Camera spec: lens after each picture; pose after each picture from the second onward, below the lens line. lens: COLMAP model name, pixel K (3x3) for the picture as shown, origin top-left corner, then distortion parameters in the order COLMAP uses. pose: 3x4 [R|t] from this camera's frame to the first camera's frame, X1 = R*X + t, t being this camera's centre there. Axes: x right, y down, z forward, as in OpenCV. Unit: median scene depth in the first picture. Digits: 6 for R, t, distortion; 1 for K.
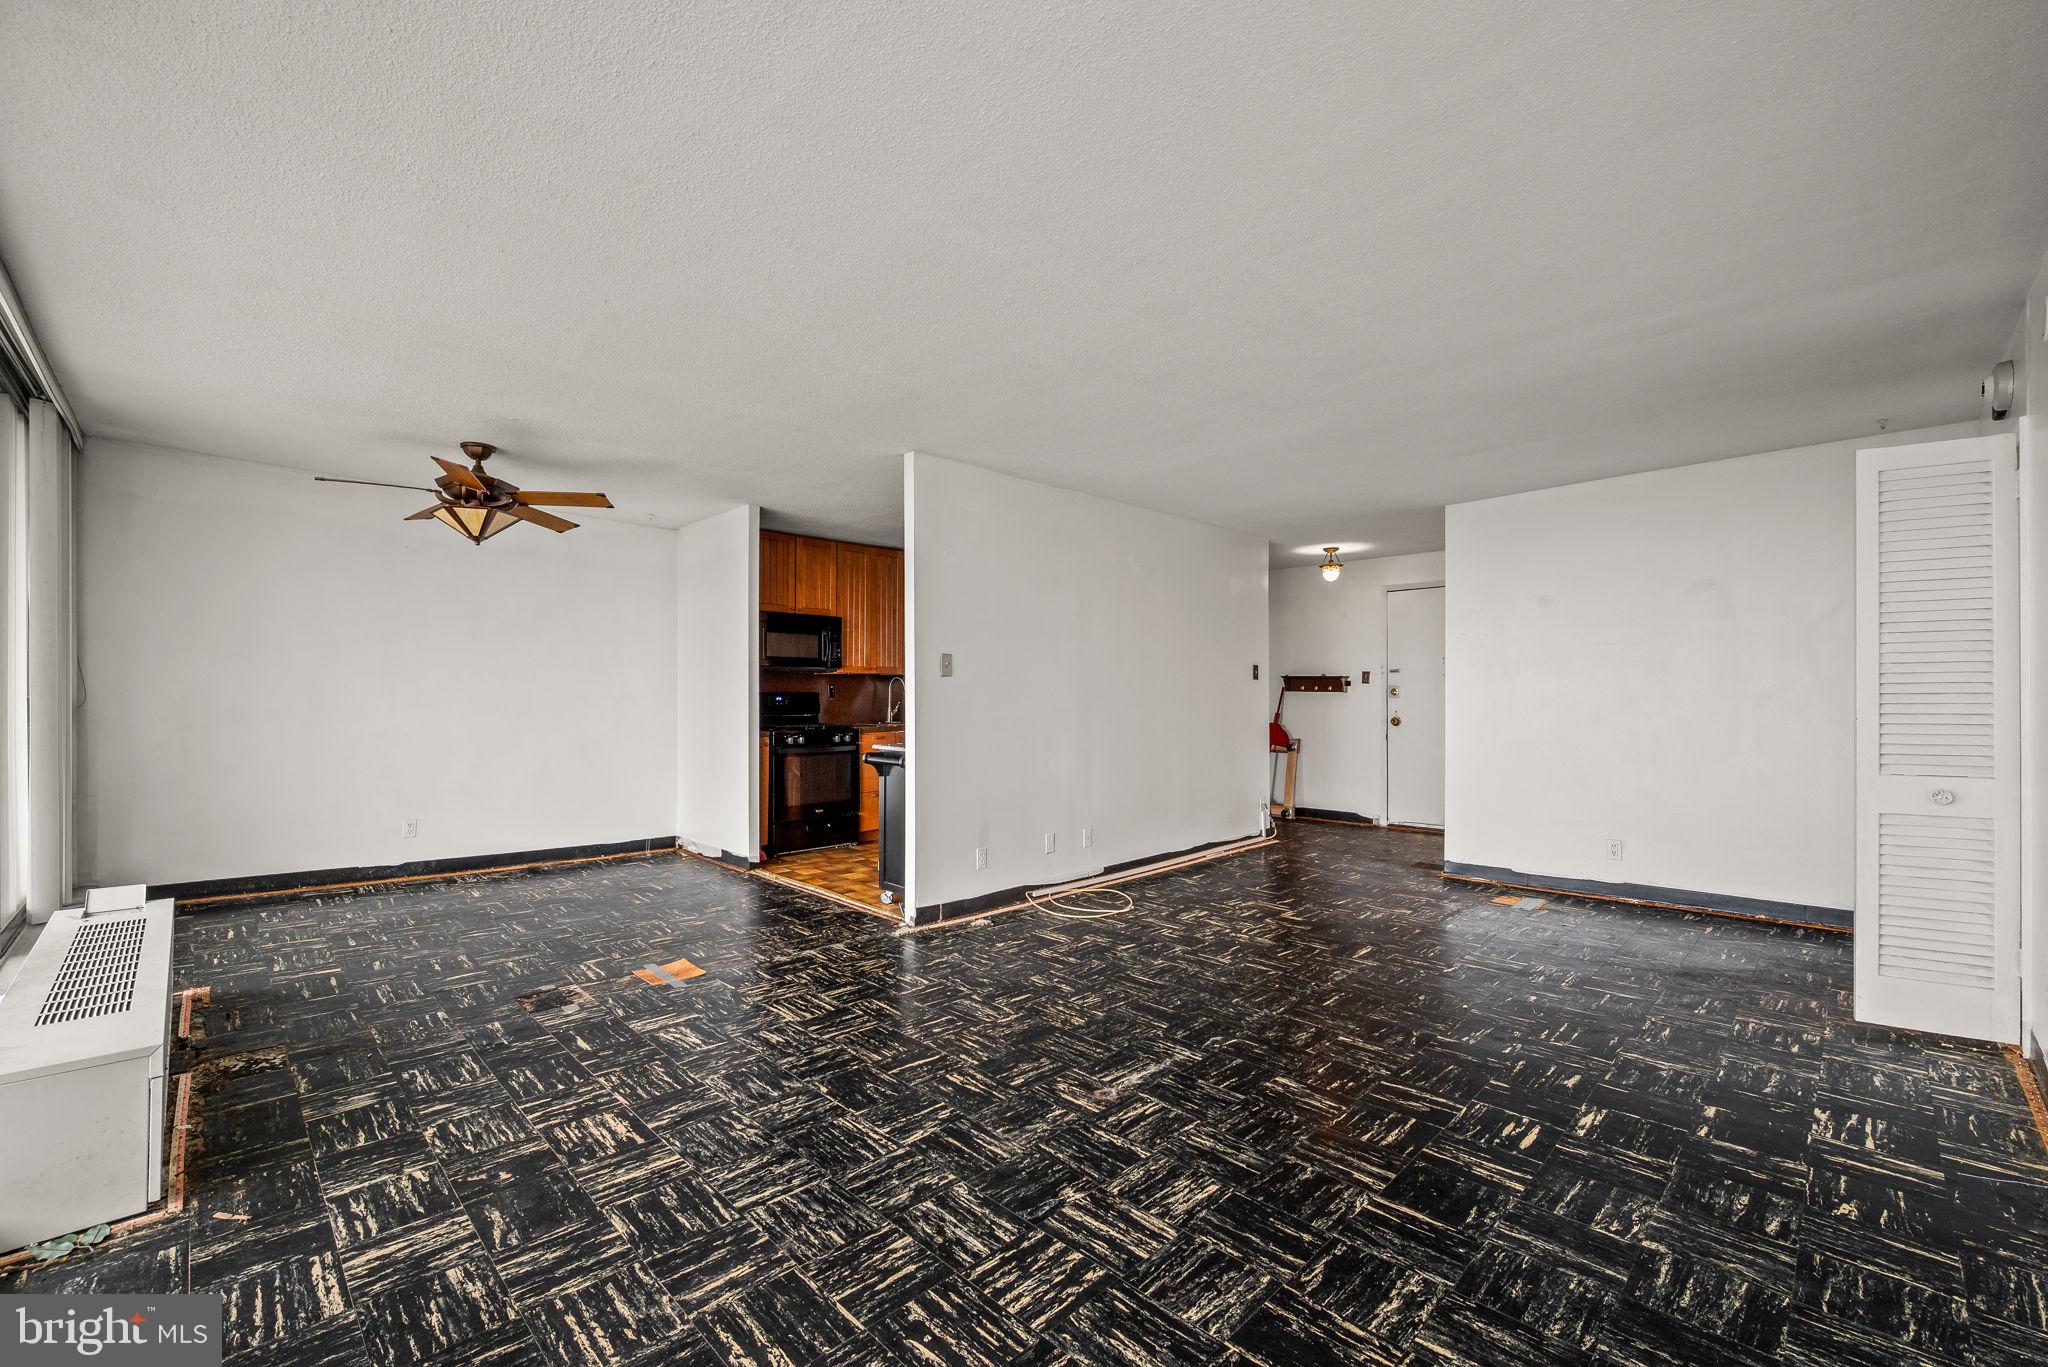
lens RADIAL K [[841.2, 0, 1005.2], [0, 841.2, 693.6], [0, 0, 1]] dist [-0.001635, 0.000175]
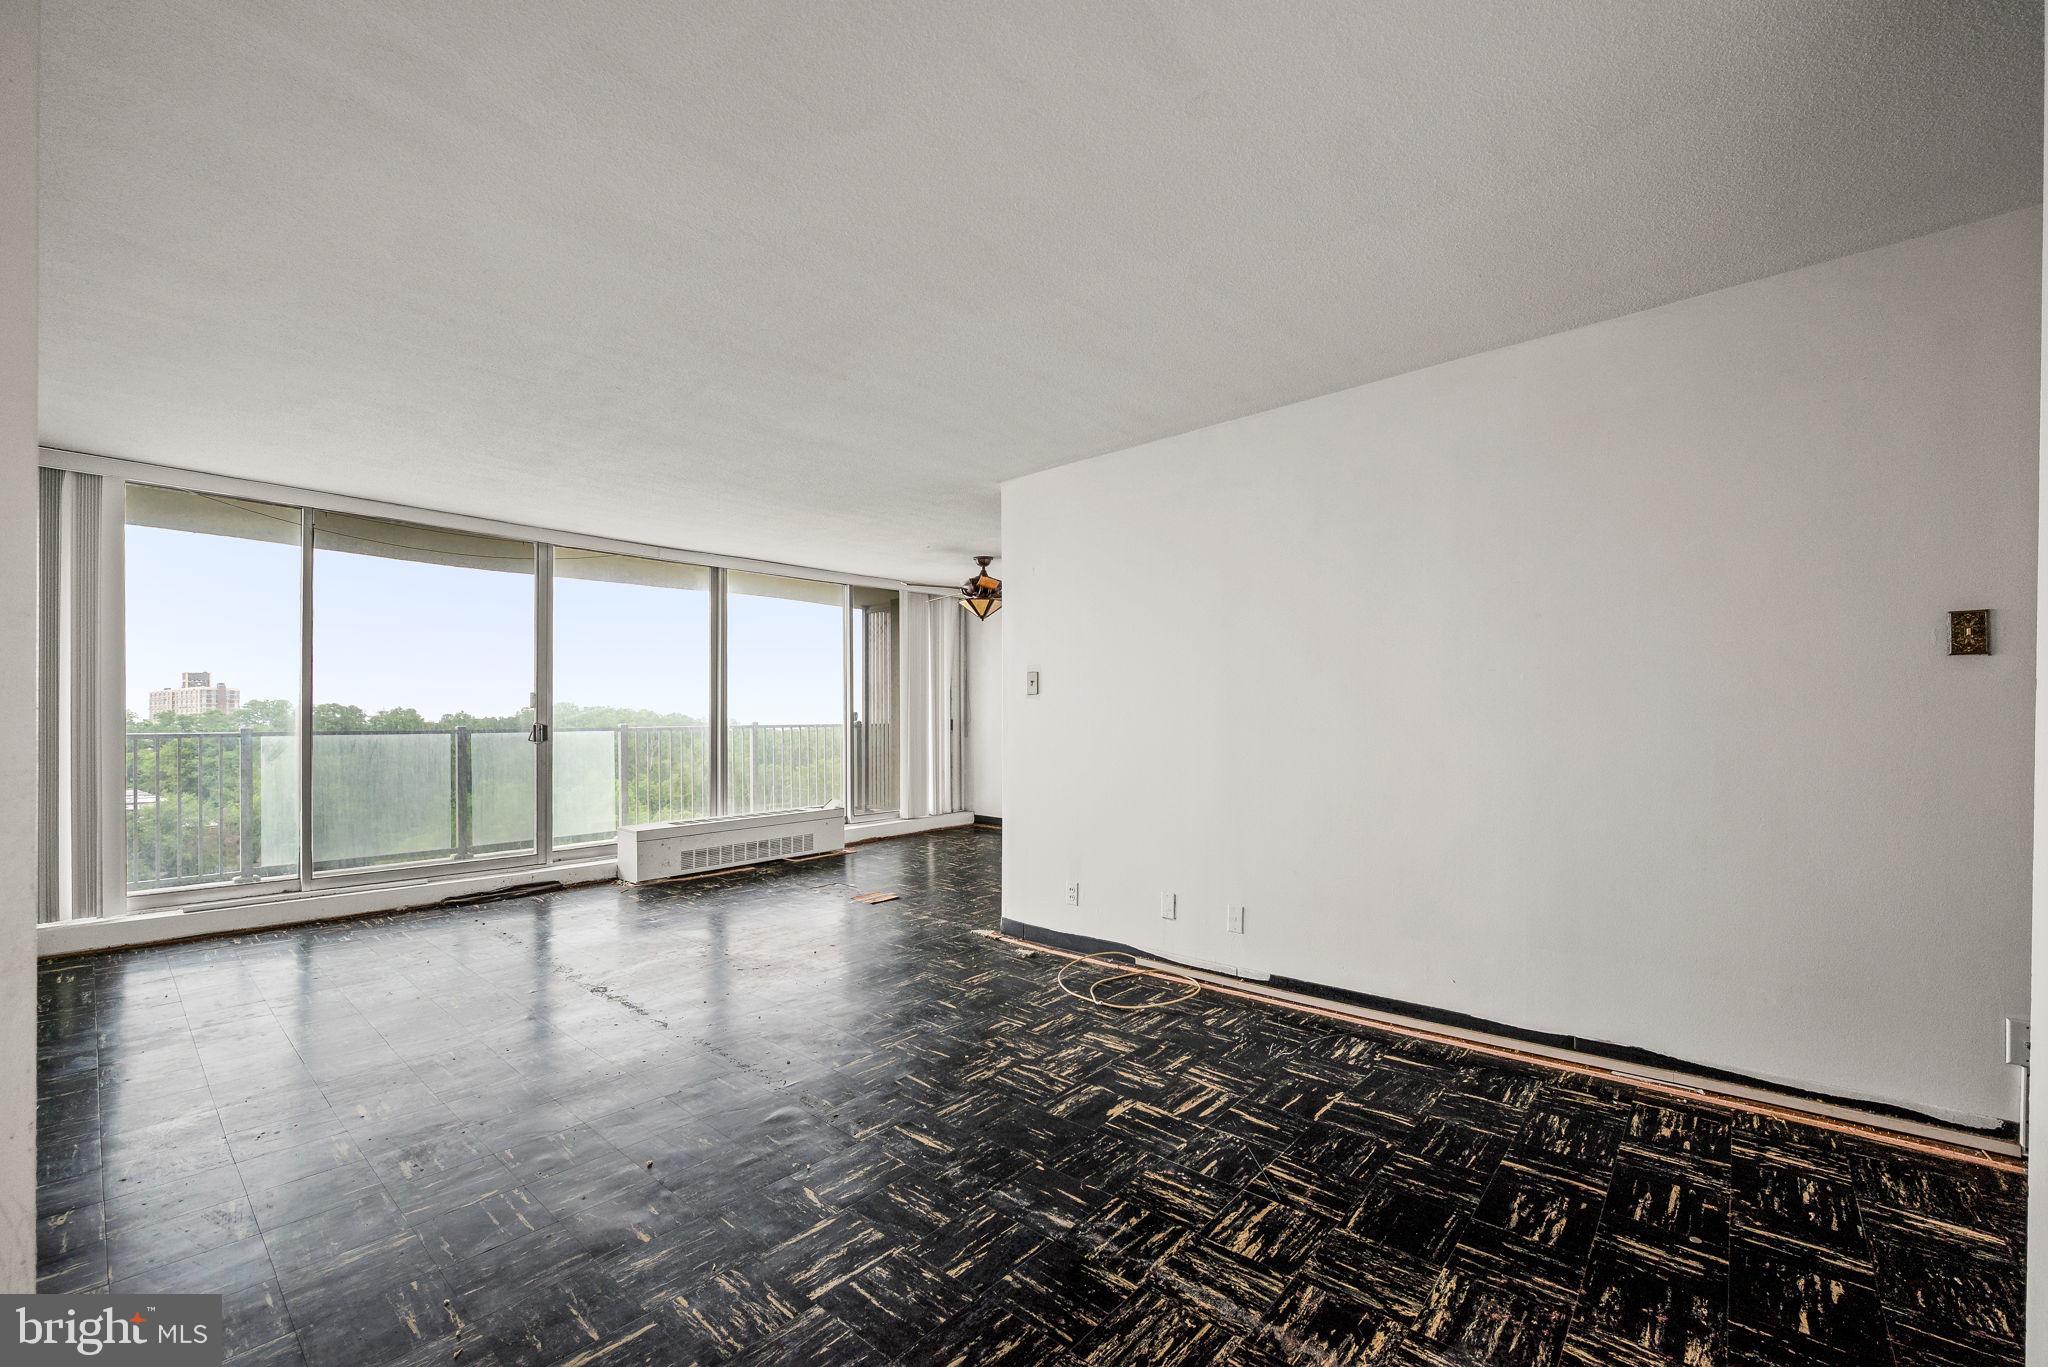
lens RADIAL K [[860.5, 0, 1031.6], [0, 860.5, 715.0], [0, 0, 1]] dist [-0.007579, 0.001552]
pose [[0.066683, -0.004616, -0.997764, 1.459095], [0.011726, 0.999924, -0.003842, 0.007994], [0.997705, -0.011444, 0.066732, 1.447949]]
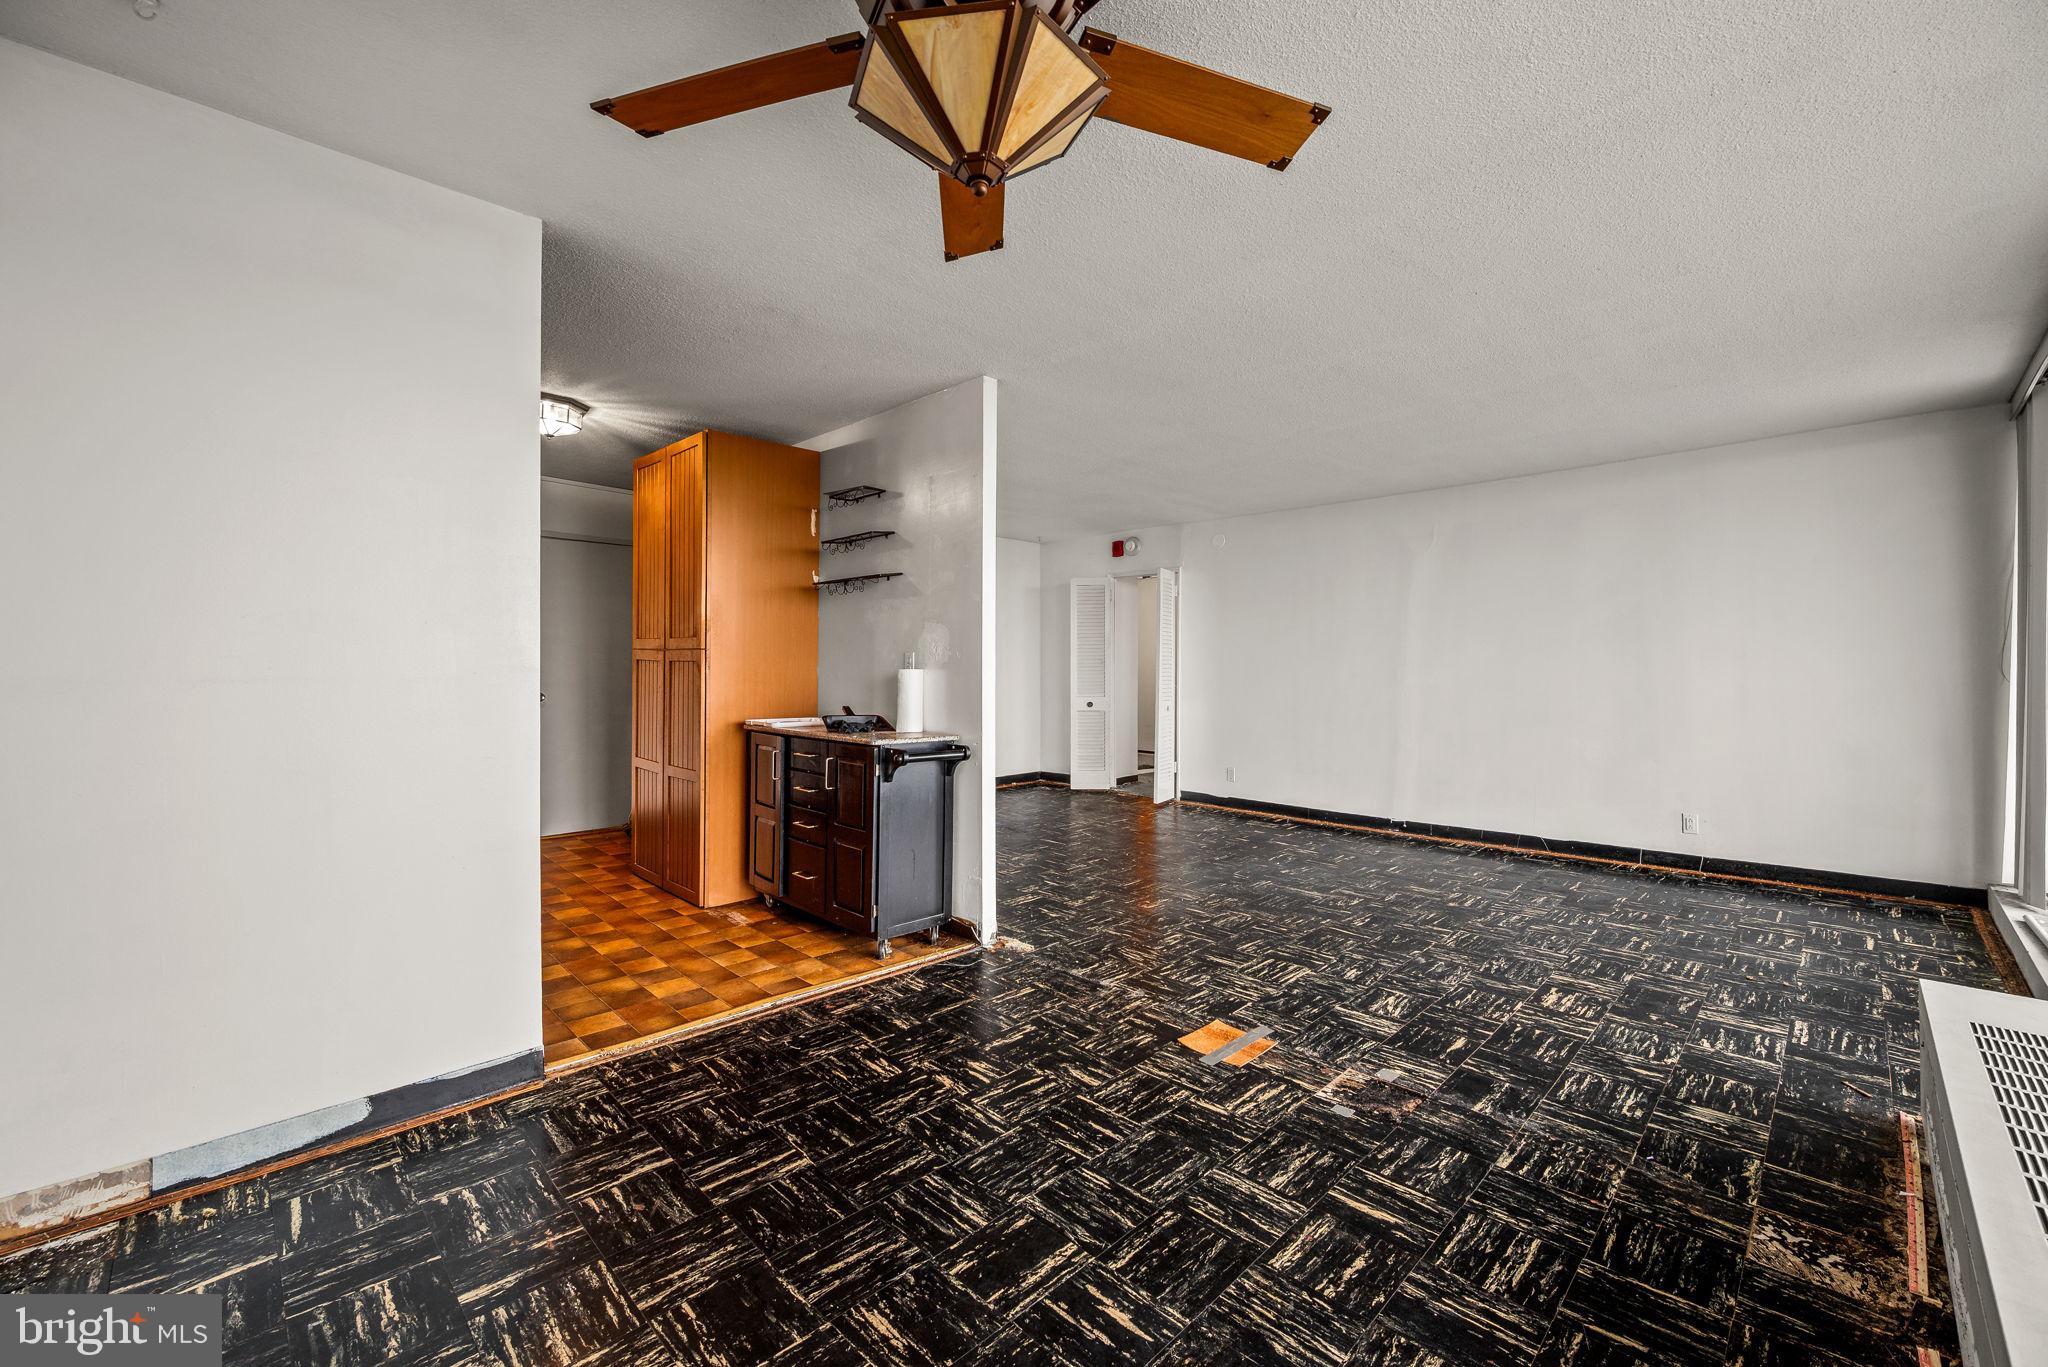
lens RADIAL K [[793.6, 0, 1027.0], [0, 793.6, 675.9], [0, 0, 1]] dist [0.000047, 0.000223]
pose [[0.003960, -0.011359, 0.999928, -1.360621], [-0.010697, 0.999878, 0.011401, -0.004958], [-0.999935, -0.010741, 0.003838, 1.449369]]
